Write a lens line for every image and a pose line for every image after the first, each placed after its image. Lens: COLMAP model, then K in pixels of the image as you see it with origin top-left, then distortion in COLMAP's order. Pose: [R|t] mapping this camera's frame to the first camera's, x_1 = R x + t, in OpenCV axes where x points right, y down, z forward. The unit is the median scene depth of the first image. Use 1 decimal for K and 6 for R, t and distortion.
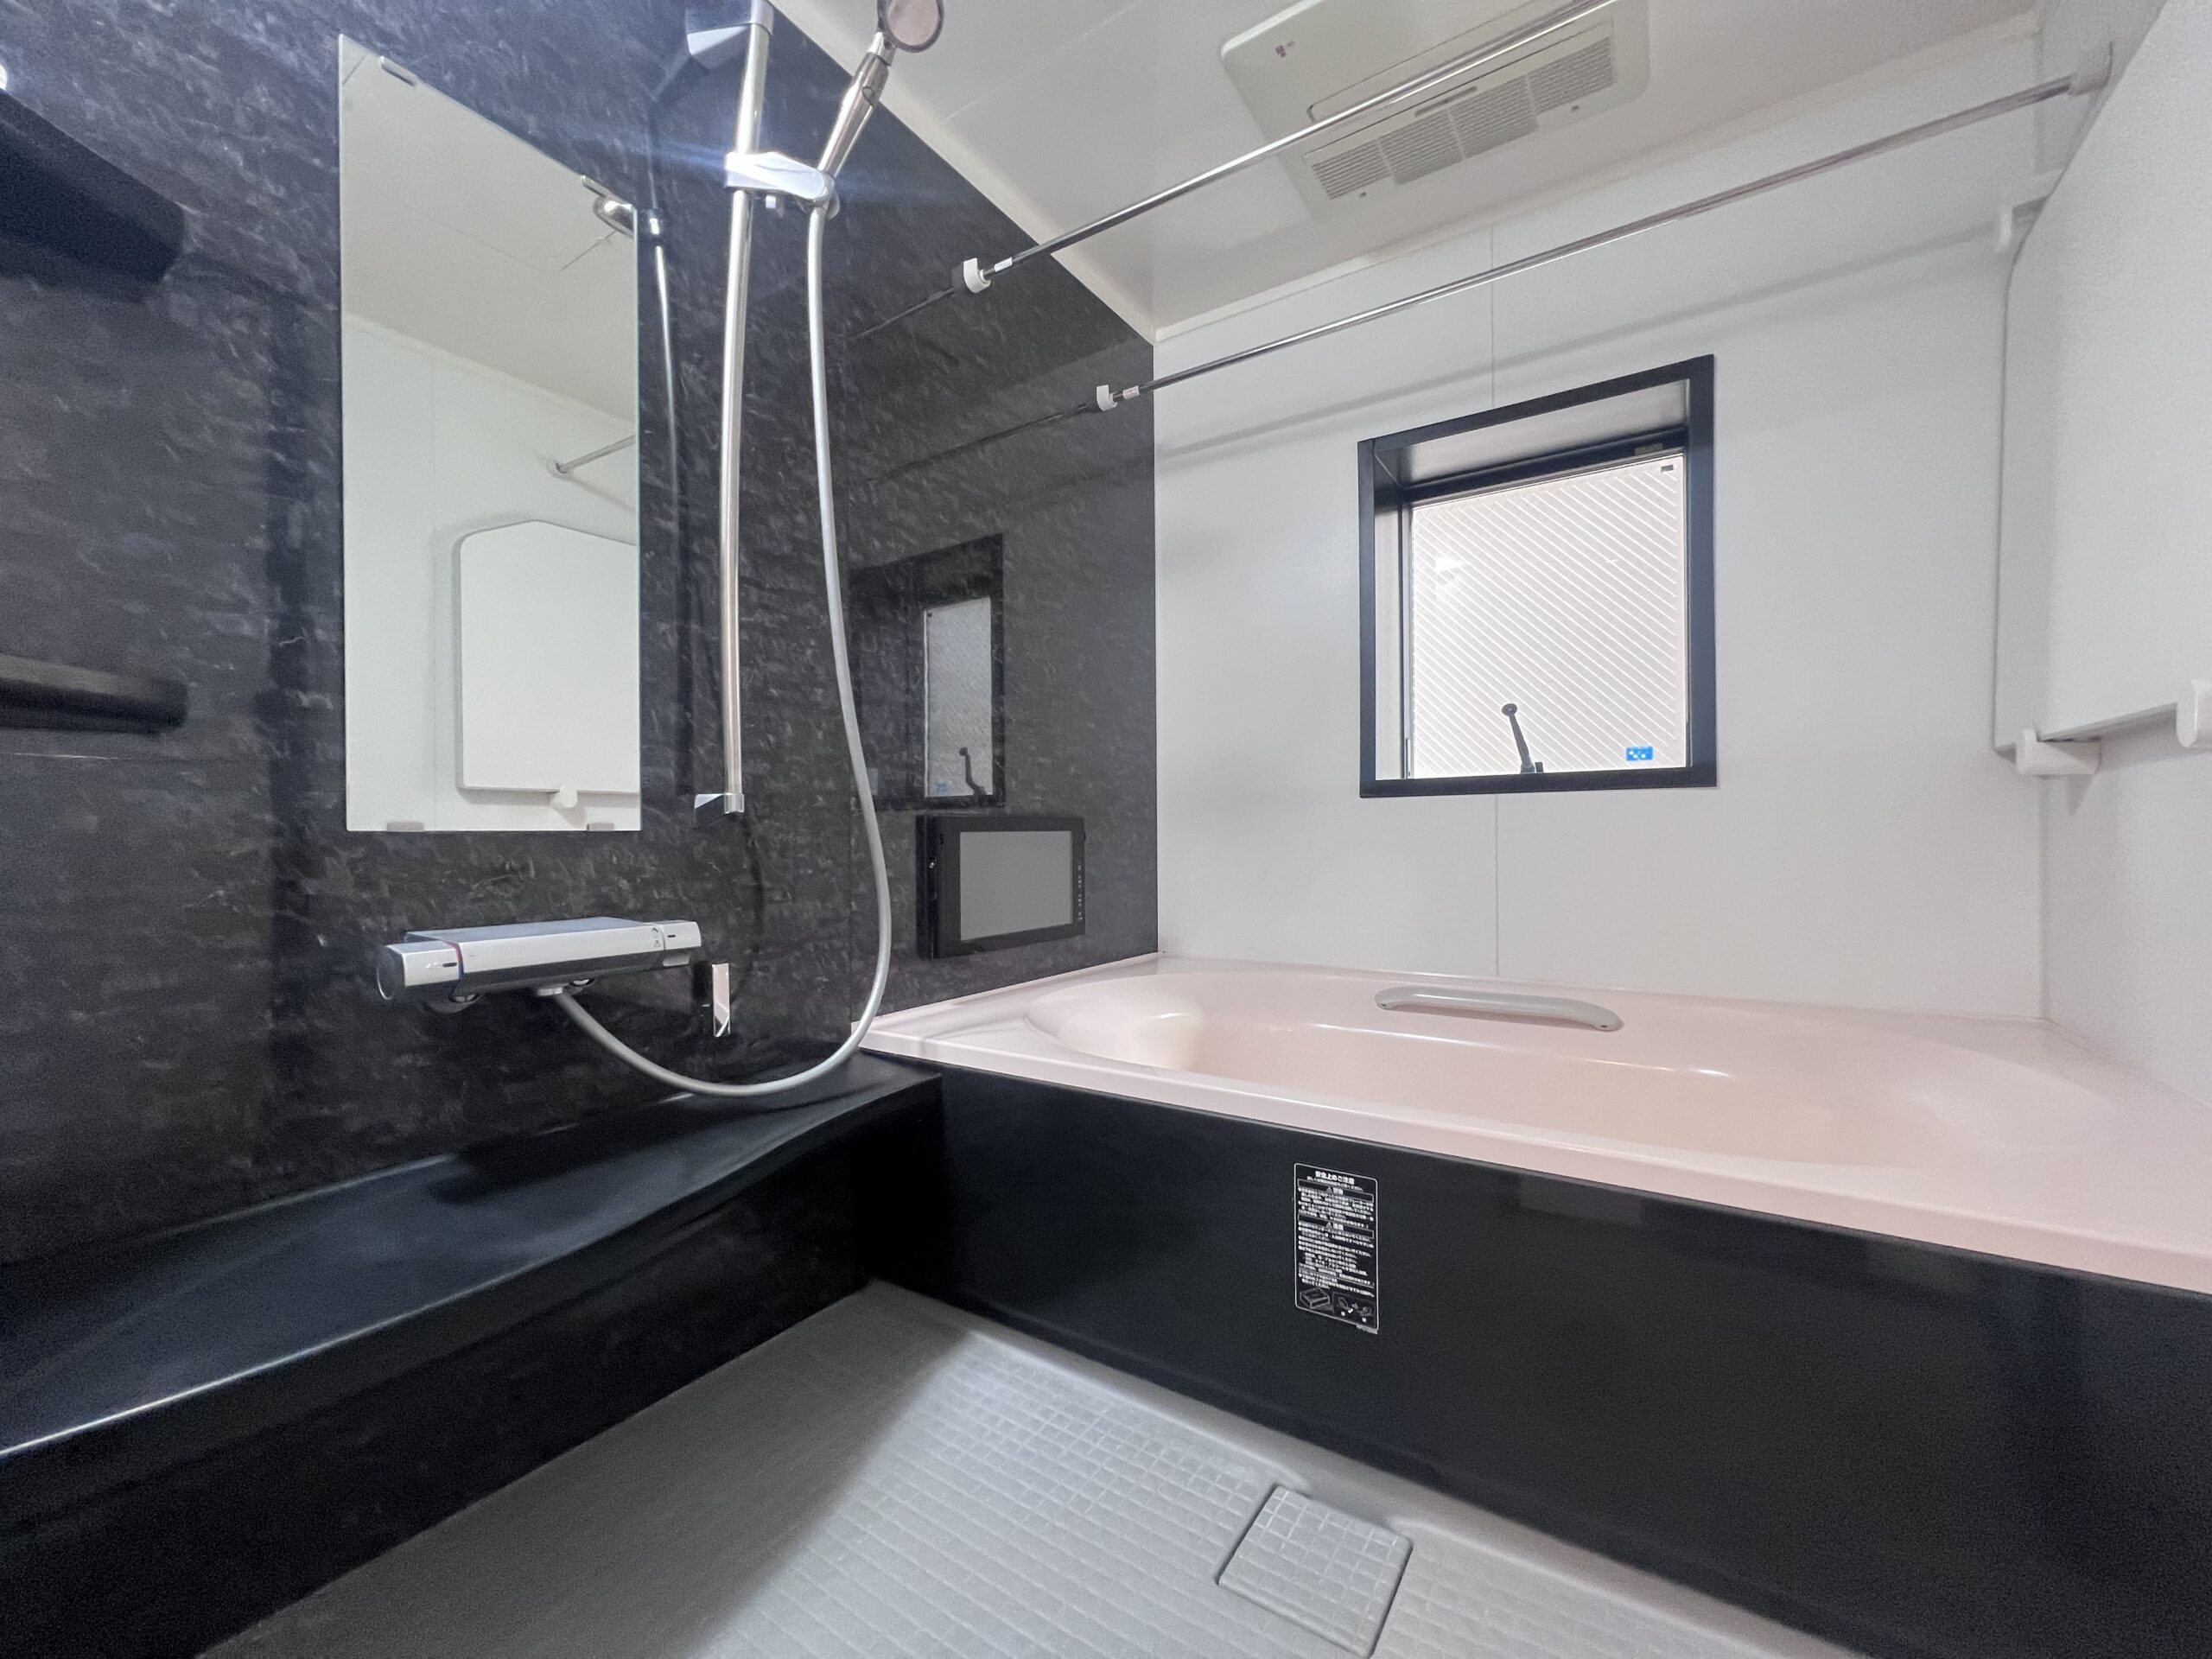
lens RADIAL K [[887.9, 0, 1103.8], [0, 887.9, 835.6], [0, 0, 1]] dist [-0.002664, 0.000330]
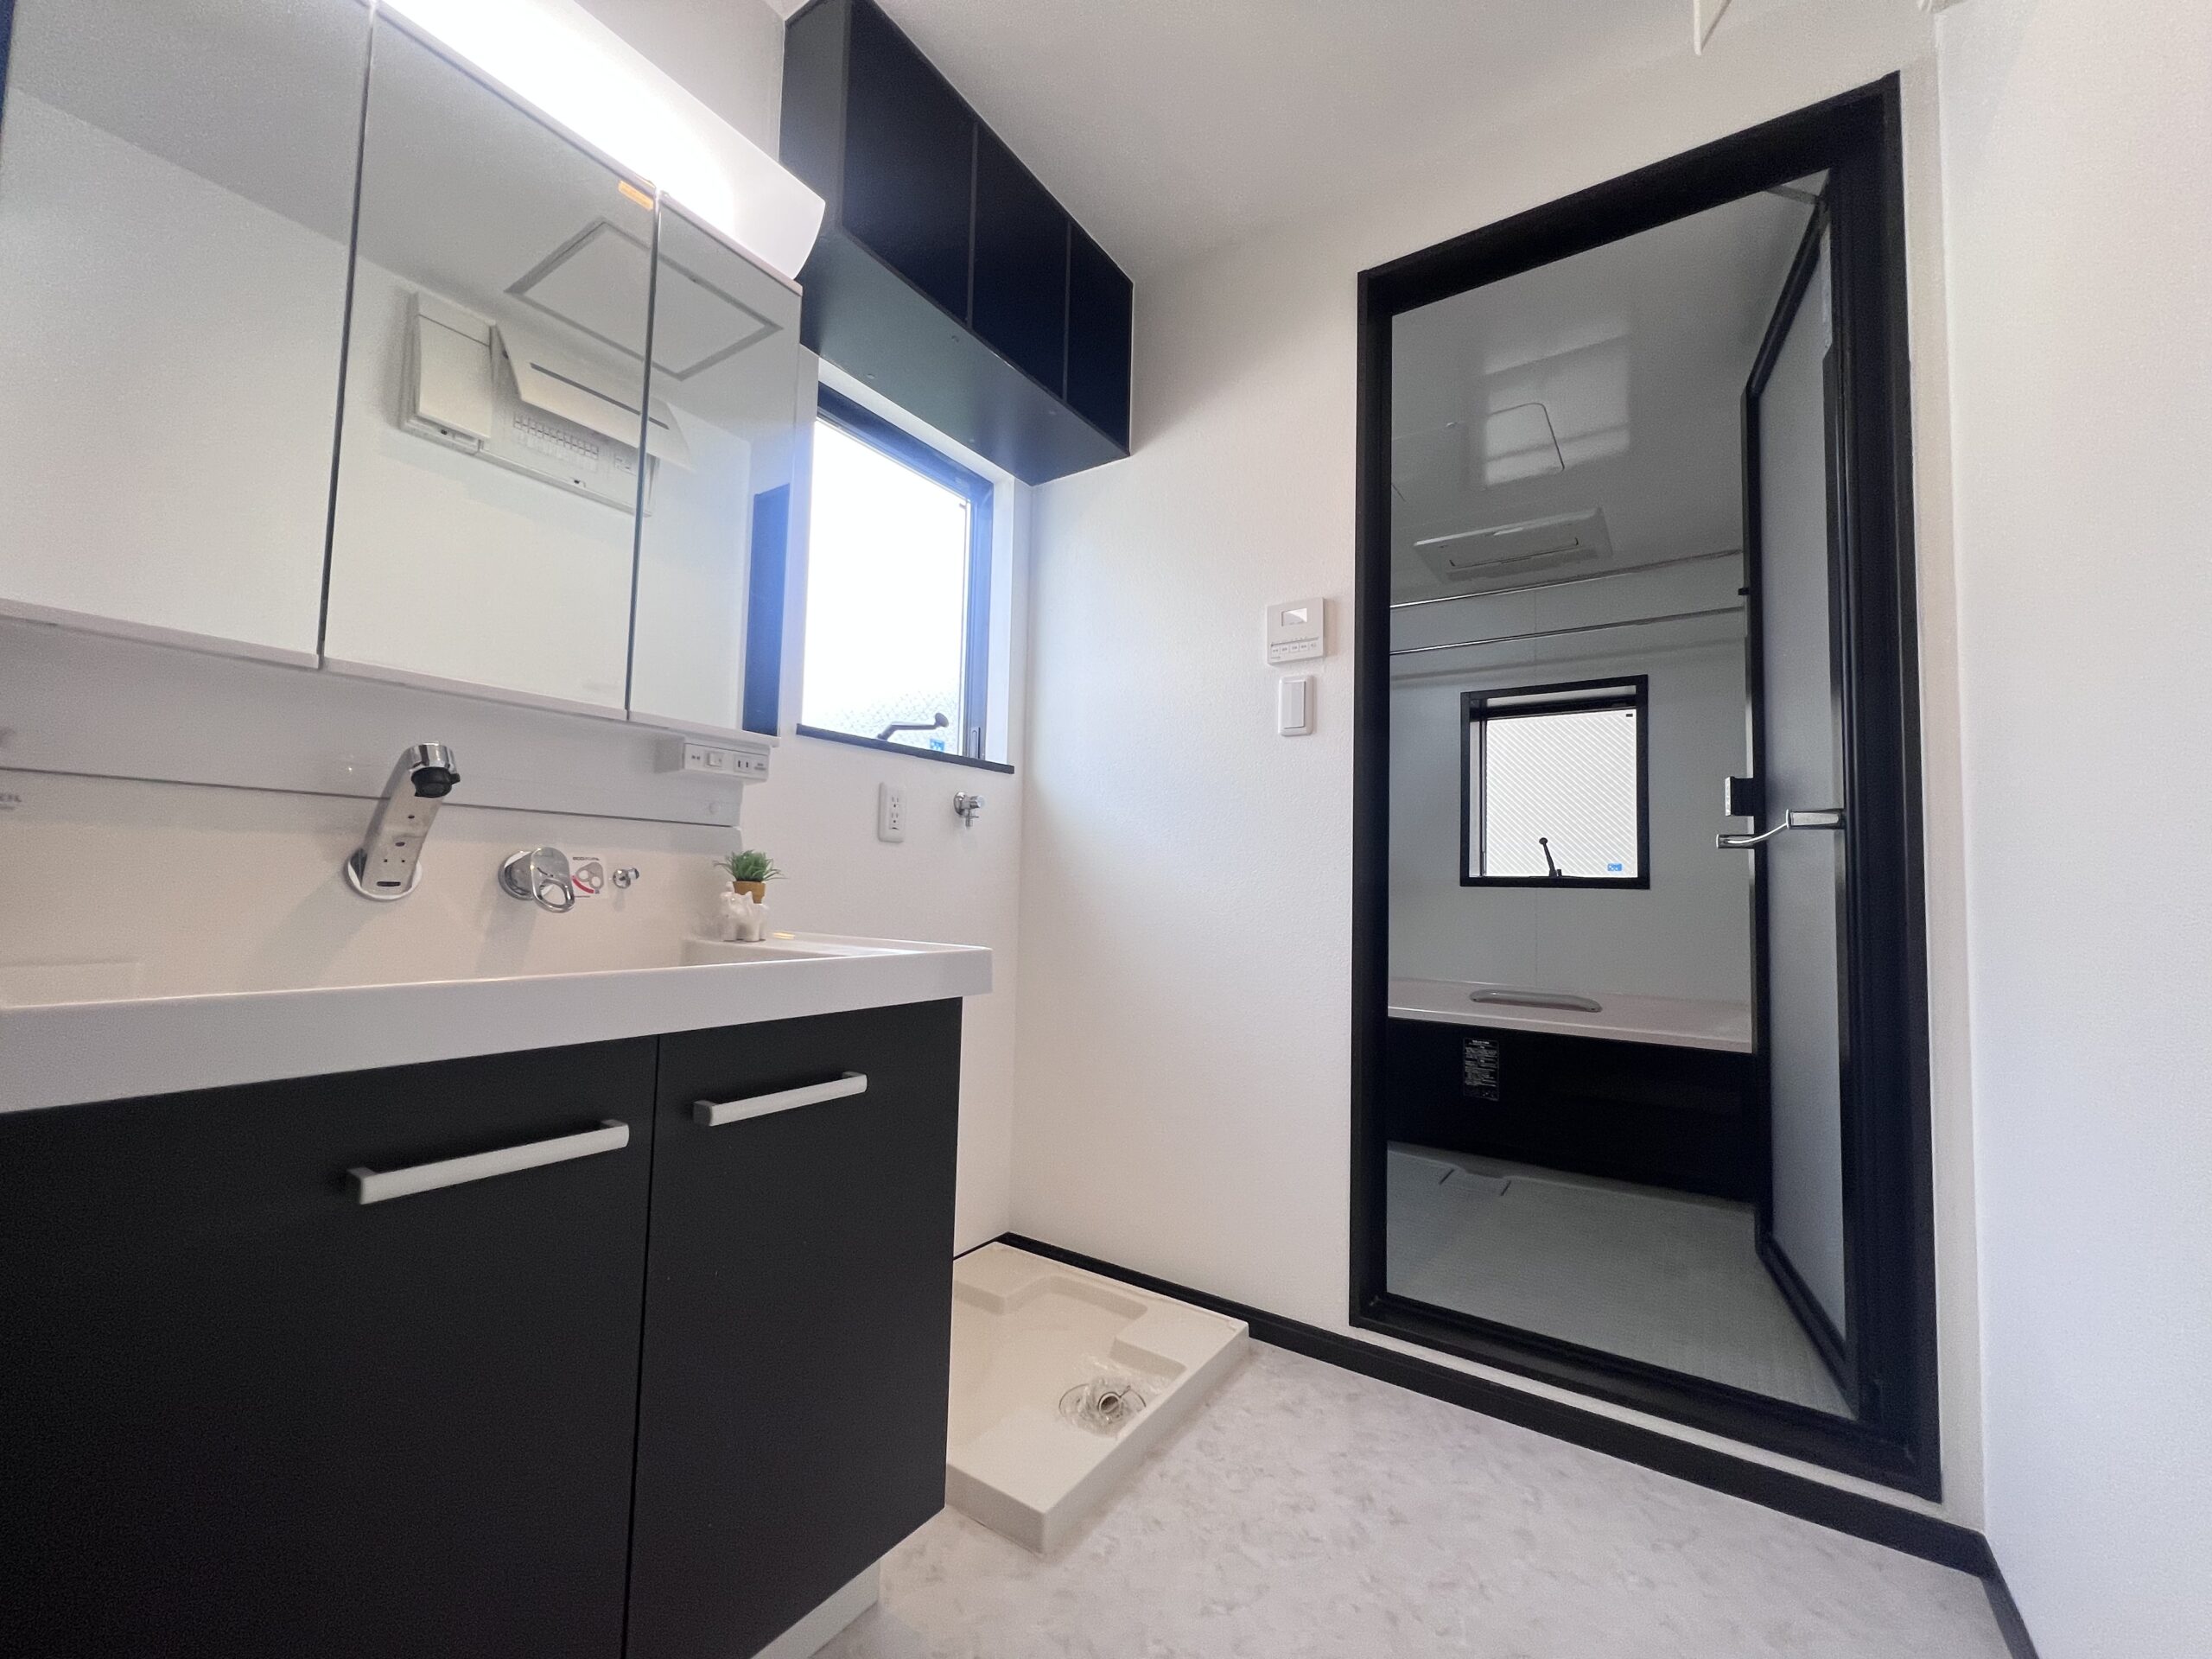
lens RADIAL K [[888.0, 0, 1113.8], [0, 888.0, 844.2], [0, 0, 1]] dist [-0.000954, 0.000050]
pose [[0.999413, 0.033639, -0.006520, -0.443957], [-0.033962, 0.997723, -0.058264, -0.000450], [0.004545, 0.058452, 0.998280, -0.885825]]
